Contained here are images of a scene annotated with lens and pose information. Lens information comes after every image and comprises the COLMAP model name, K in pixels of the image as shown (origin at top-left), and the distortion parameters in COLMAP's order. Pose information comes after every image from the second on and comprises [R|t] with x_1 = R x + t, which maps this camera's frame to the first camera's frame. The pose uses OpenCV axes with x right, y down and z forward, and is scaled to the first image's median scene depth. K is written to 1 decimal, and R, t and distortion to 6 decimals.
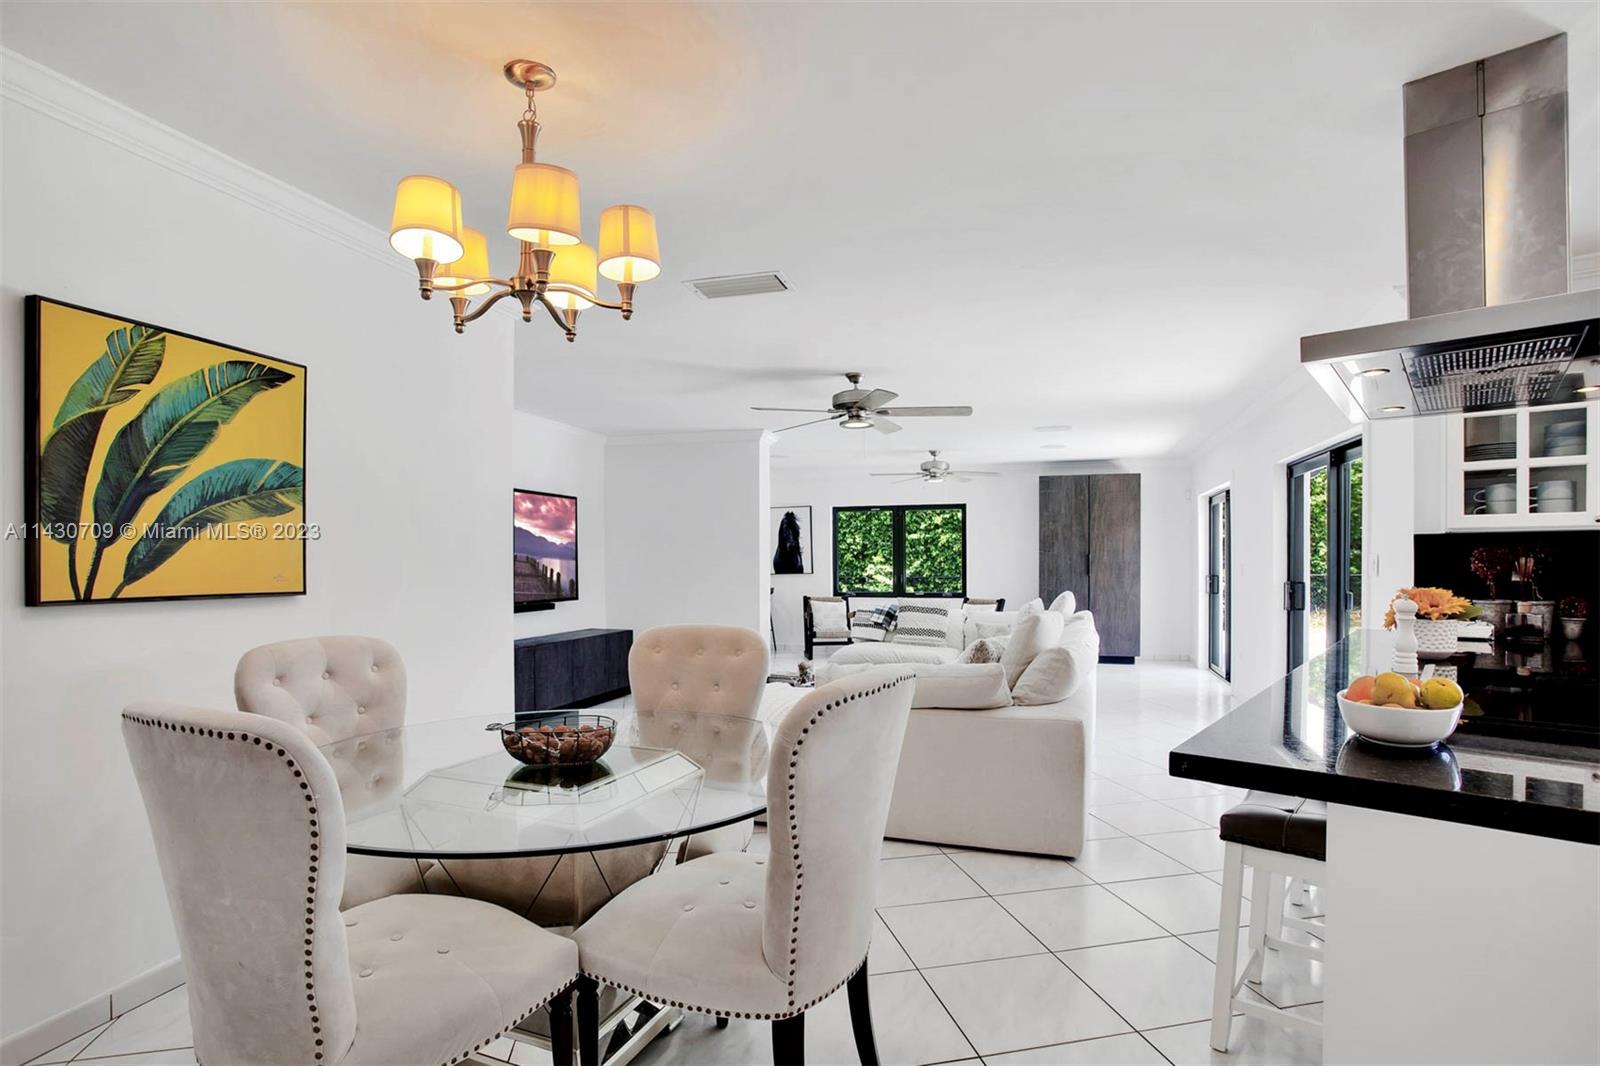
lens RADIAL K [[800.0, 0, 794.0], [0, 800.0, 560.5], [0, 0, 1]] dist [-0.068376, 0.035823]
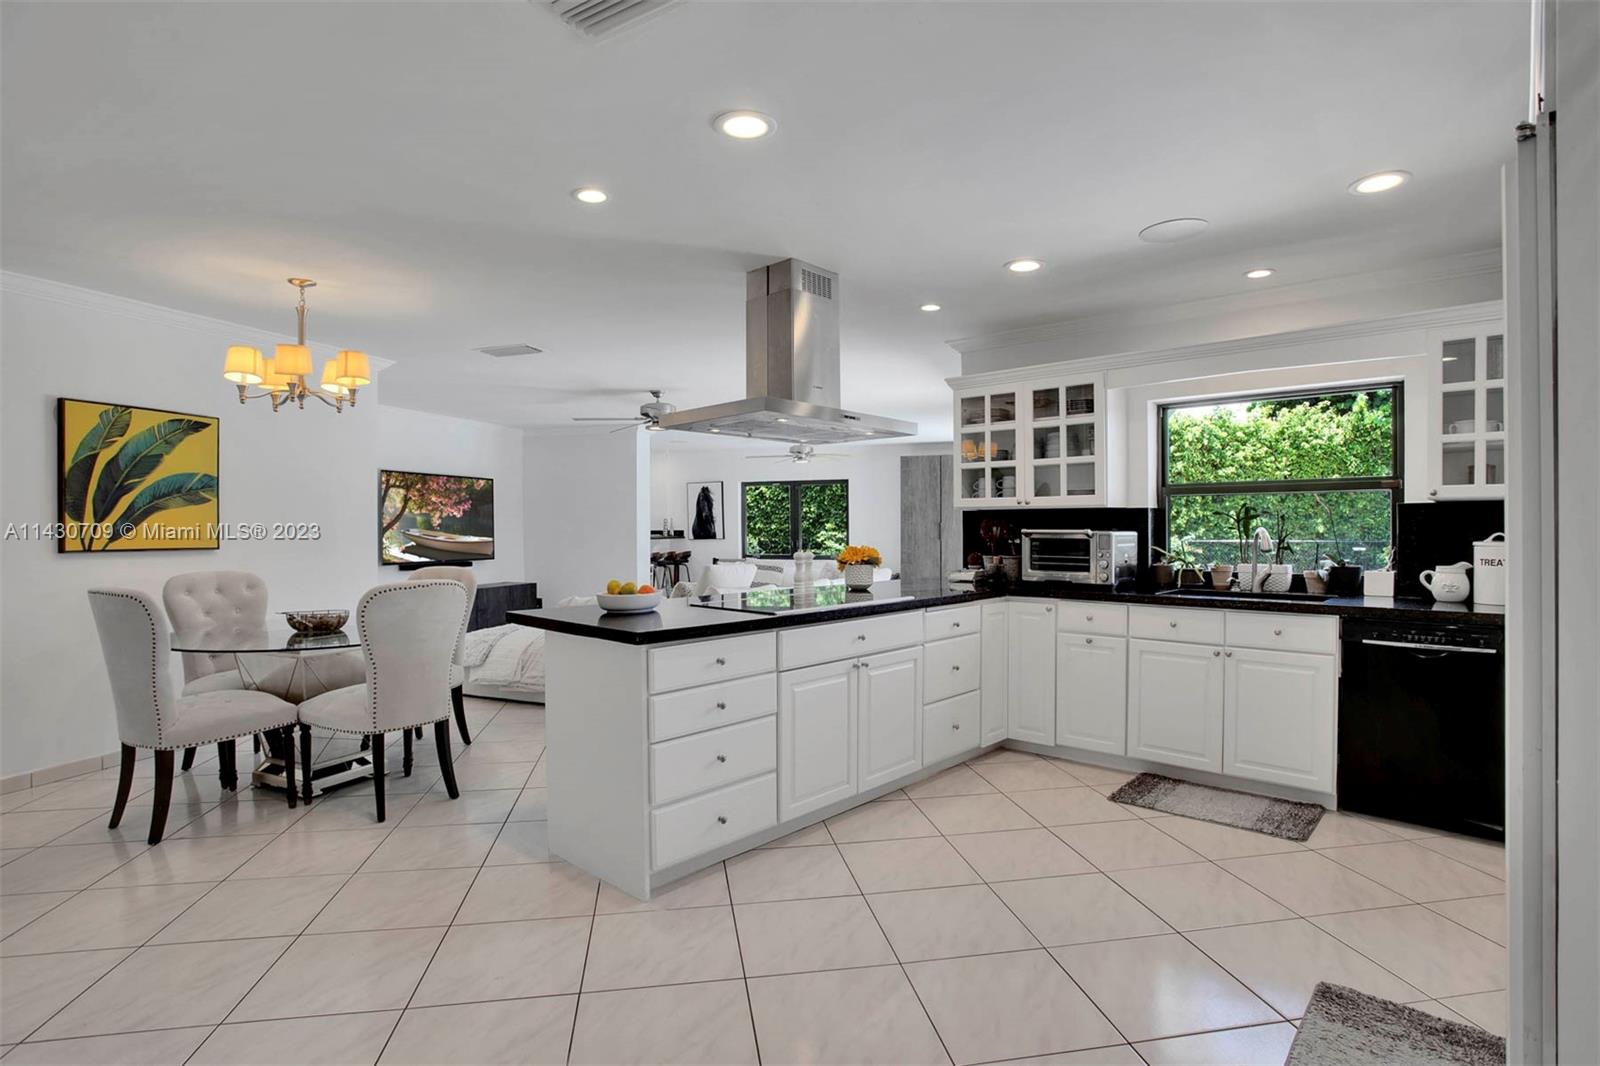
lens RADIAL K [[806.4, 0, 802.4], [0, 806.4, 530.0], [0, 0, 1]] dist [-0.061500, 0.034539]
pose [[0.998877, -0.000804, -0.047367, 0.768993], [0.000984, 0.999992, 0.003772, -0.004939], [0.047364, -0.003814, 0.998870, -0.701188]]
